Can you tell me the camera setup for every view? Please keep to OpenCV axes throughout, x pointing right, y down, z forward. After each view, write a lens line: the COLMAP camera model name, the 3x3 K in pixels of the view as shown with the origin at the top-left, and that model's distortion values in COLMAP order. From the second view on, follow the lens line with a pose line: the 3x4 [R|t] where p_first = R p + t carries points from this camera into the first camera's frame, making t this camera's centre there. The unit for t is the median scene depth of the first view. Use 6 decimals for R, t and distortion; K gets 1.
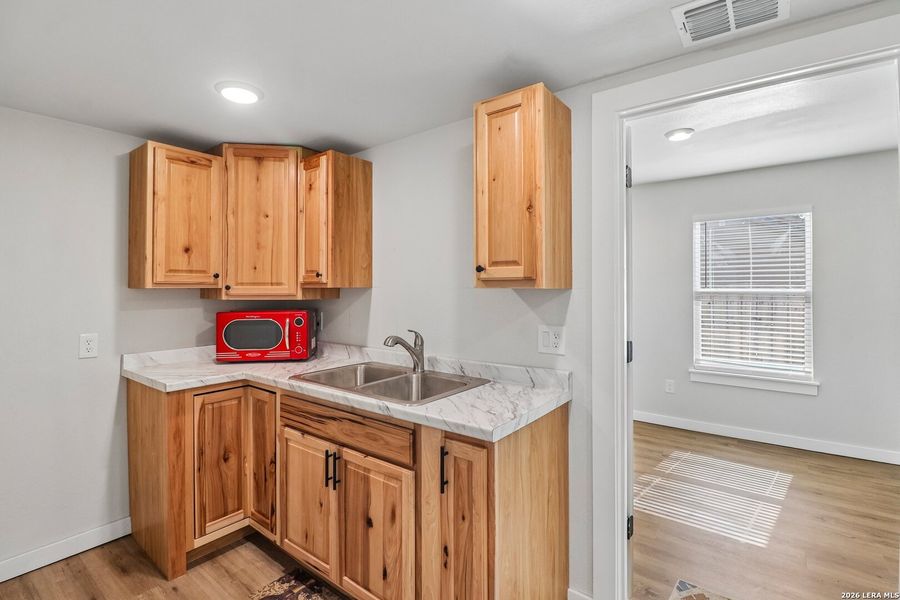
lens RADIAL K [[423.8, 0, 454.6], [0, 423.8, 282.9], [0, 0, 1]] dist [-0.023108, 0.000943]
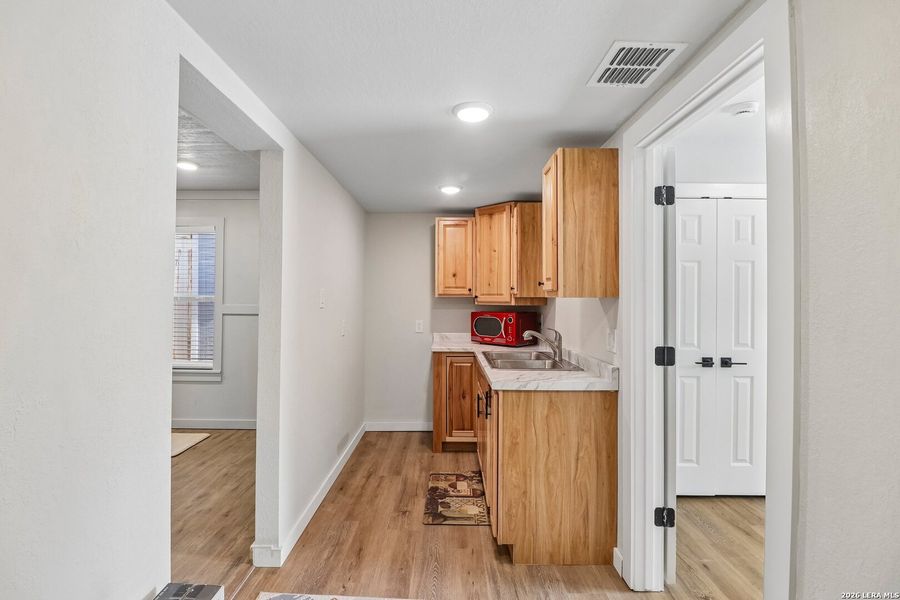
lens RADIAL K [[423.8, 0, 448.1], [0, 423.8, 298.0], [0, 0, 1]] dist [-0.023108, 0.000943]
pose [[0.603622, 0.004602, -0.797258, 0.722911], [0.001912, 0.999972, 0.007219, 0.003134], [0.797269, -0.005882, 0.603596, -0.081395]]
